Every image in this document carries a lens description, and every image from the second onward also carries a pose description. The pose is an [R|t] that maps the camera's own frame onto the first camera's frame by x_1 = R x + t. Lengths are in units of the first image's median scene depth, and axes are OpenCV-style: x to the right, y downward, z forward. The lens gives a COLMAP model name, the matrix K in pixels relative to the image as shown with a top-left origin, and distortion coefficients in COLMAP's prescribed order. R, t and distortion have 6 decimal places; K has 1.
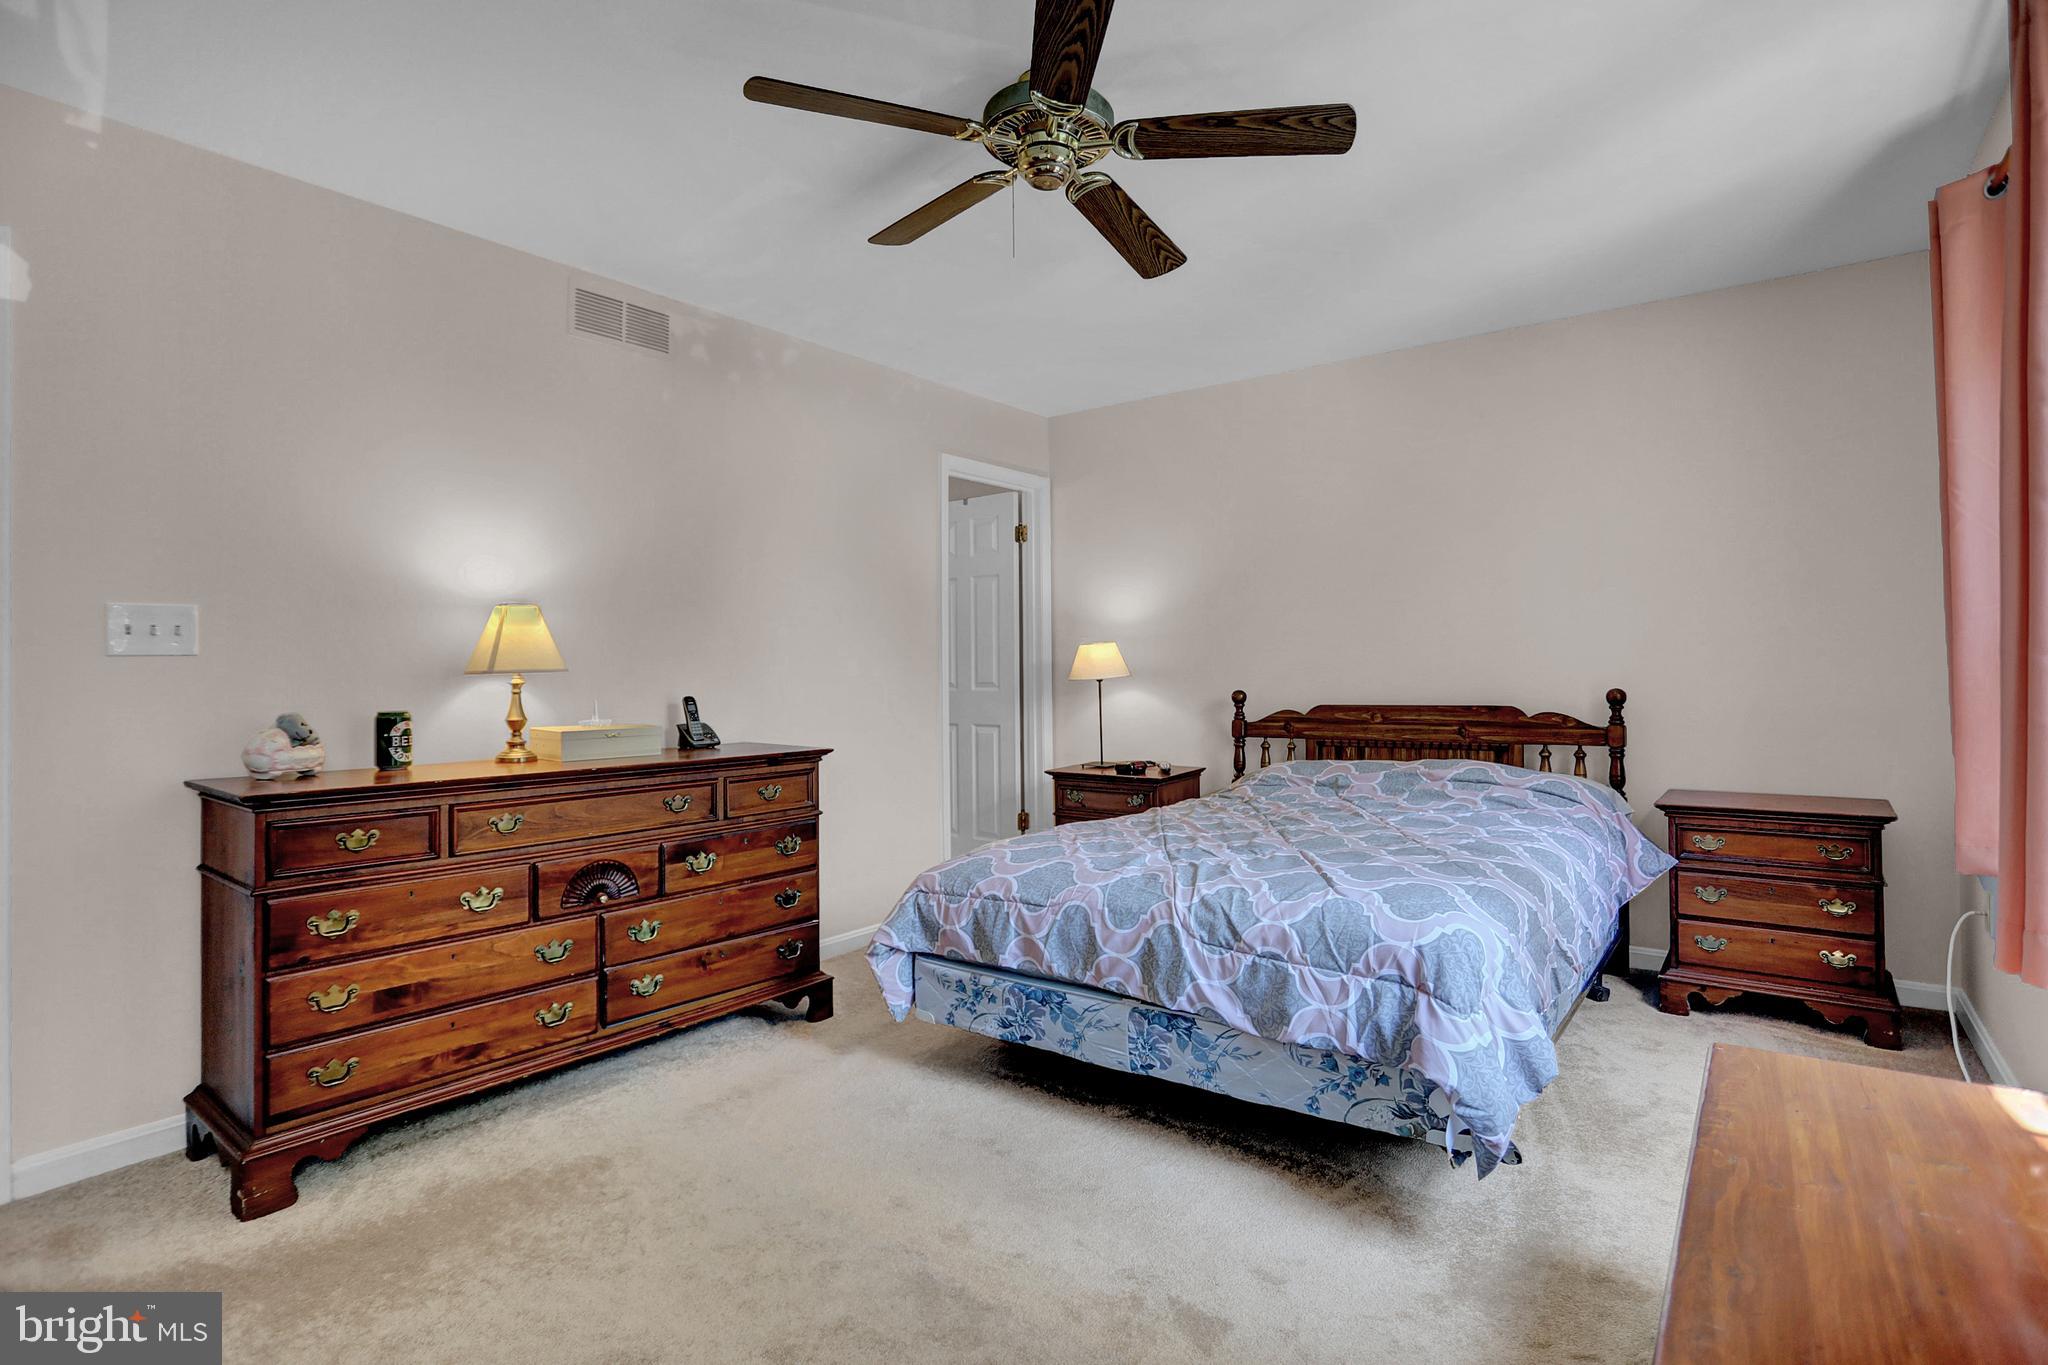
lens RADIAL K [[1009.9, 0, 1040.6], [0, 1009.9, 674.3], [0, 0, 1]] dist [-0.031604, 0.000063]
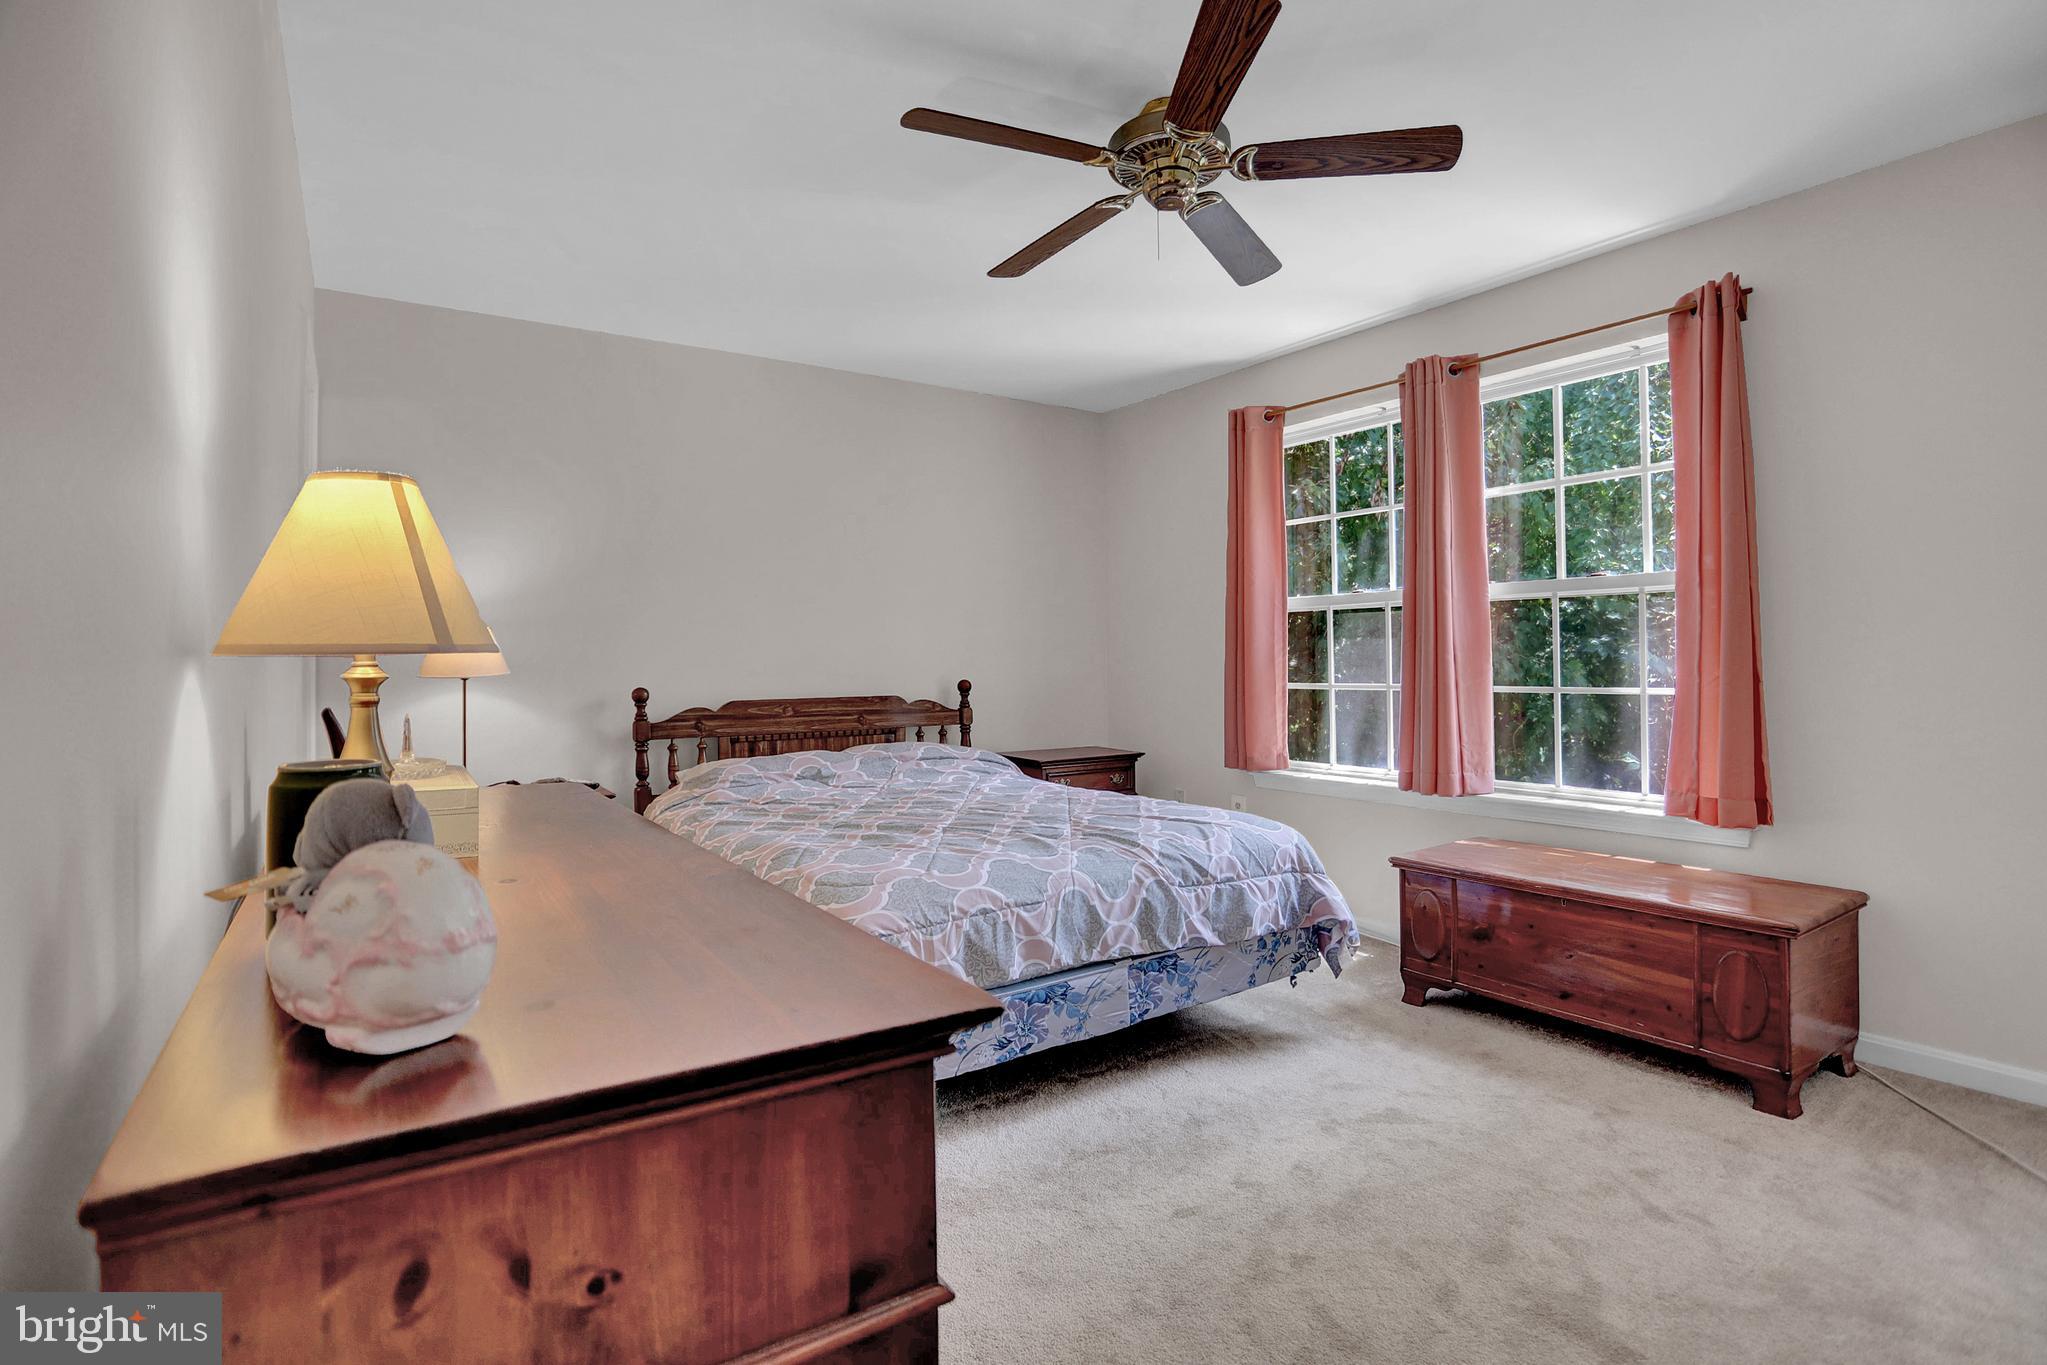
lens RADIAL K [[1009.4, 0, 1037.6], [0, 1009.4, 667.4], [0, 0, 1]] dist [-0.031604, 0.000063]
pose [[0.313557, 0.003734, 0.949562, -0.906297], [0.006736, 0.999958, -0.006156, 0.009962], [-0.949545, 0.008326, 0.313519, 0.688064]]
